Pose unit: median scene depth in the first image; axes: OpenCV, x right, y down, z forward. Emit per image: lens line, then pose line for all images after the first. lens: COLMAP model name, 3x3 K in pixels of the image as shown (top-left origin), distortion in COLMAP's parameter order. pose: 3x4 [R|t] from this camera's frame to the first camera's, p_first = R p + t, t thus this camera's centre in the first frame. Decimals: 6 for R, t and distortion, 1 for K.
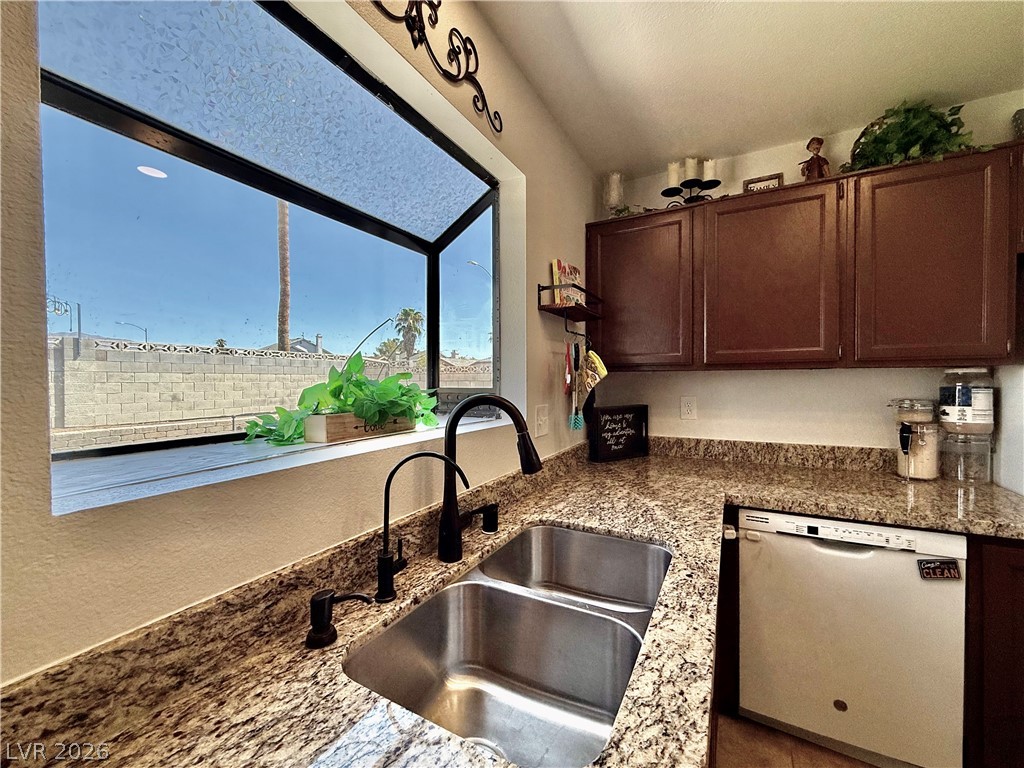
lens RADIAL K [[407.2, 0, 511.2], [0, 407.2, 385.4], [0, 0, 1]] dist [0.000024, 0.000356]
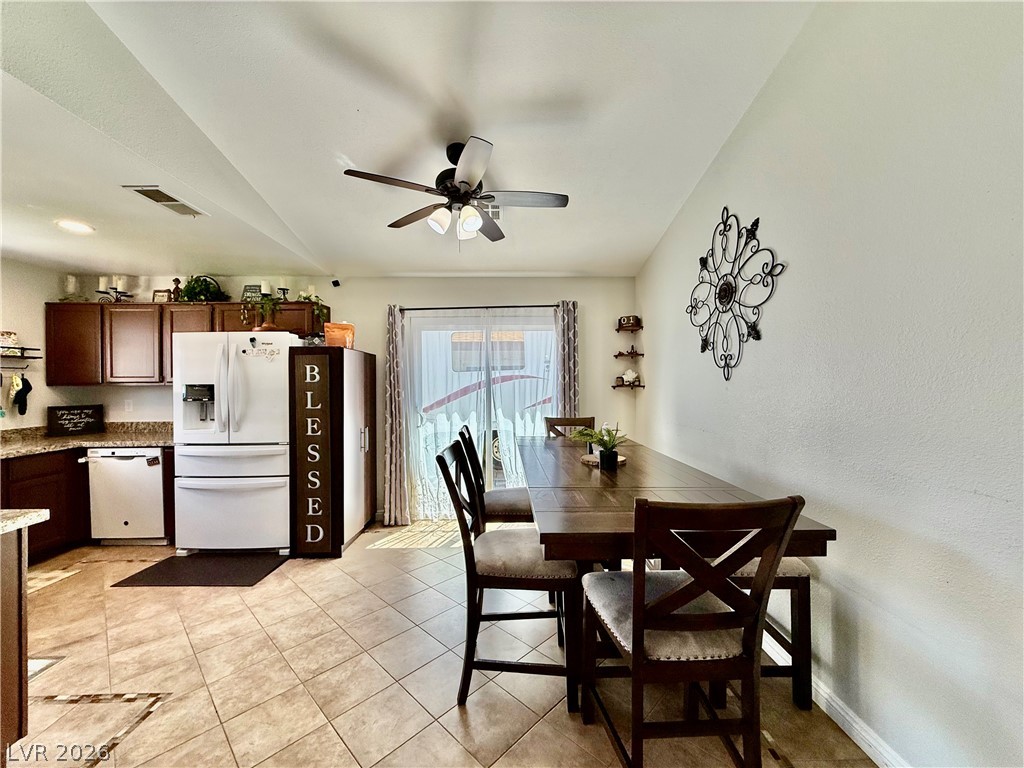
lens RADIAL K [[407.2, 0, 511.7], [0, 407.2, 385.5], [0, 0, 1]] dist [0.000024, 0.000356]
pose [[0.870788, -0.000566, 0.491658, 1.602603], [0.006403, 0.999928, -0.010189, -0.009801], [-0.491616, 0.012020, 0.870729, -2.272217]]
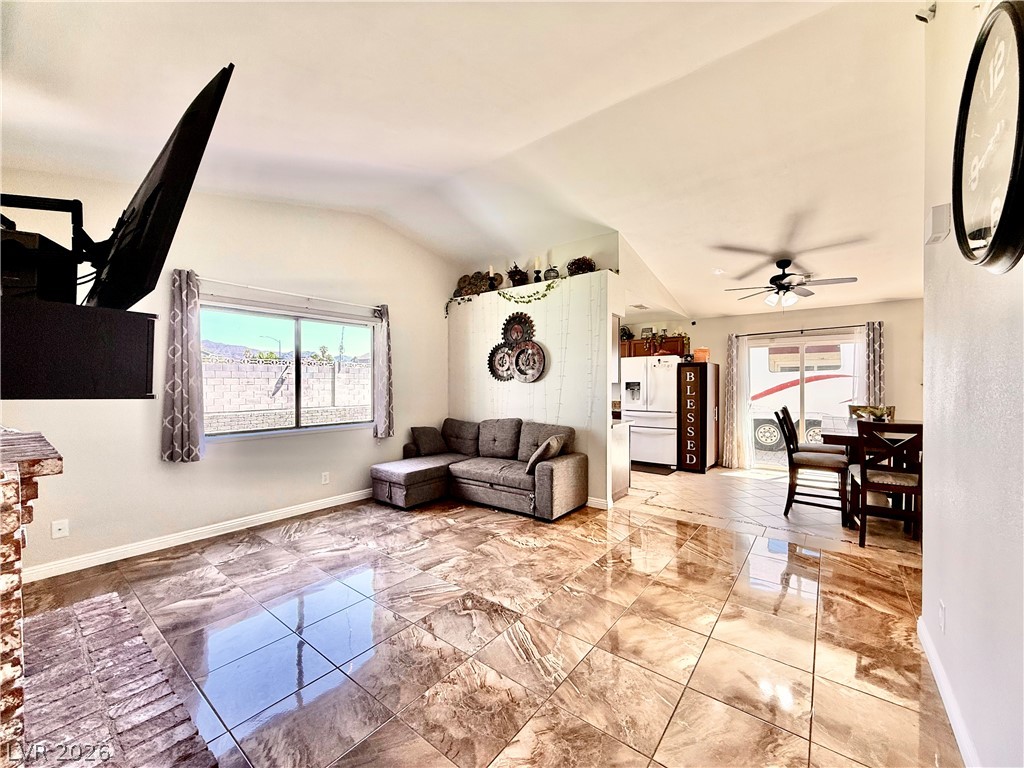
lens RADIAL K [[407.2, 0, 511.5], [0, 407.2, 385.8], [0, 0, 1]] dist [0.000024, 0.000356]
pose [[0.985733, 0.003693, -0.168278, 0.602119], [-0.004292, 0.999986, -0.003193, 0.014239], [0.168264, 0.003870, 0.985734, -4.380379]]
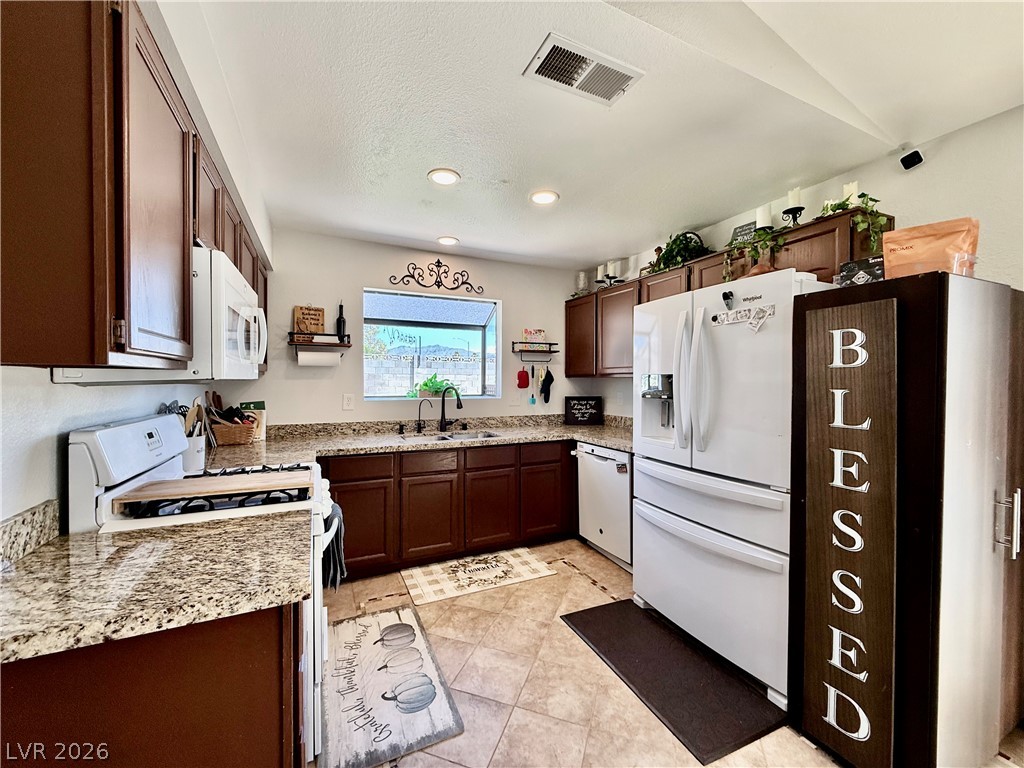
lens RADIAL K [[407.2, 0, 512.5], [0, 407.2, 385.3], [0, 0, 1]] dist [0.000024, 0.000356]
pose [[0.807037, 0.016197, -0.590279, 1.677217], [-0.015978, 0.999857, 0.005590, -0.007508], [0.590285, 0.004920, 0.807180, -1.044601]]
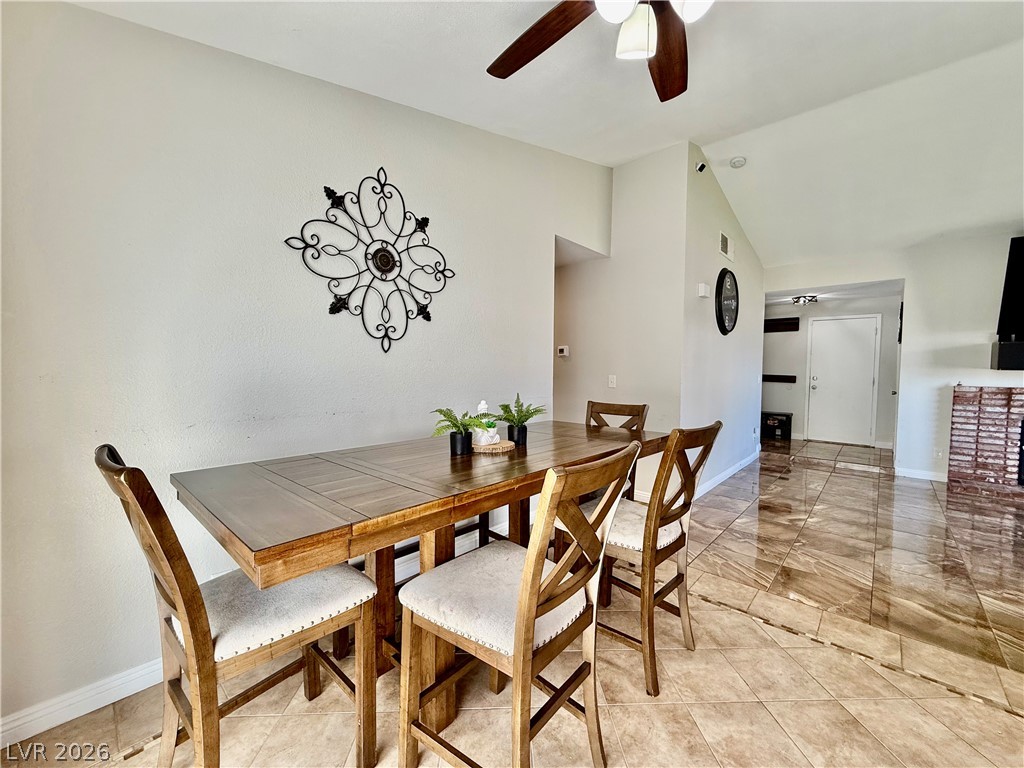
lens RADIAL K [[407.2, 0, 513.5], [0, 407.2, 385.7], [0, 0, 1]] dist [0.000024, 0.000356]
pose [[-0.970071, -0.013513, 0.242446, 2.324433], [-0.001005, 0.998665, 0.051642, 0.007193], [-0.242820, 0.049853, -0.968790, 0.270816]]
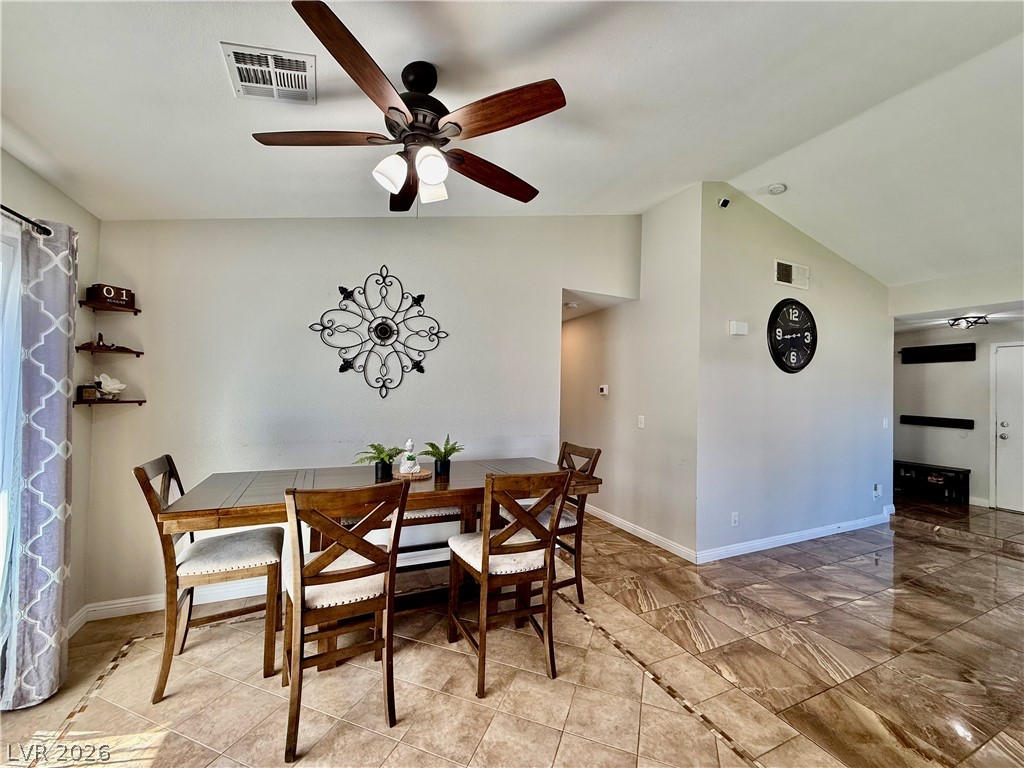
lens RADIAL K [[407.2, 0, 513.2], [0, 407.2, 386.6], [0, 0, 1]] dist [0.000024, 0.000356]
pose [[-0.800952, -0.003458, 0.598718, 1.315819], [-0.010423, 0.999912, -0.008168, -0.095179], [-0.598637, -0.012783, -0.800918, 0.150222]]
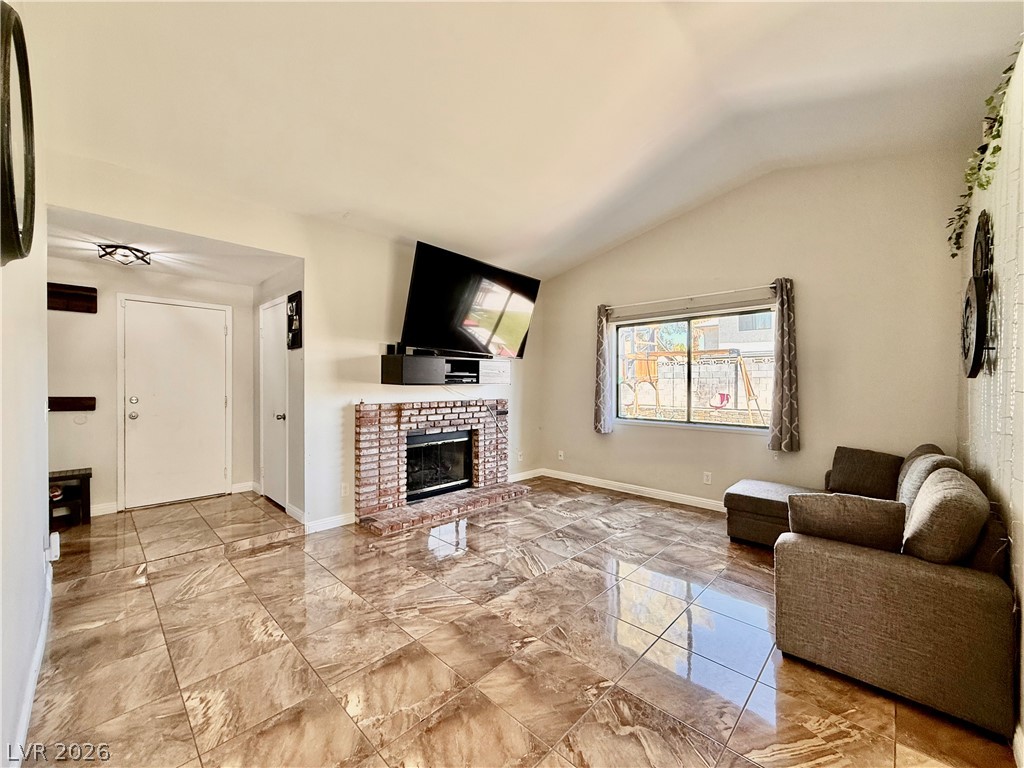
lens RADIAL K [[407.2, 0, 513.4], [0, 407.2, 385.1], [0, 0, 1]] dist [0.000024, 0.000356]
pose [[-0.268305, 0.009980, -0.963282, 2.003387], [-0.010221, 0.999861, 0.013205, -0.000537], [0.963280, 0.013389, -0.268165, -2.100173]]
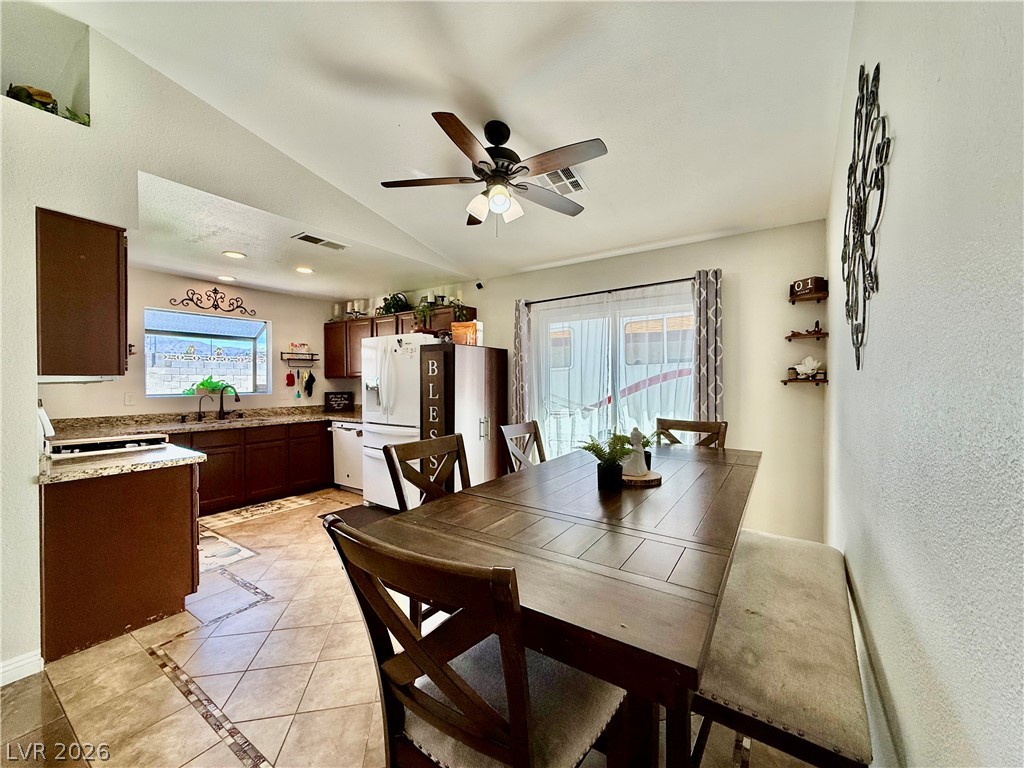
lens RADIAL K [[407.2, 0, 512.1], [0, 407.2, 385.2], [0, 0, 1]] dist [0.000024, 0.000356]
pose [[0.995047, 0.006846, -0.099165, 2.499395], [-0.006972, 0.999975, -0.000920, 0.004025], [0.099157, 0.001606, 0.995071, -2.286821]]
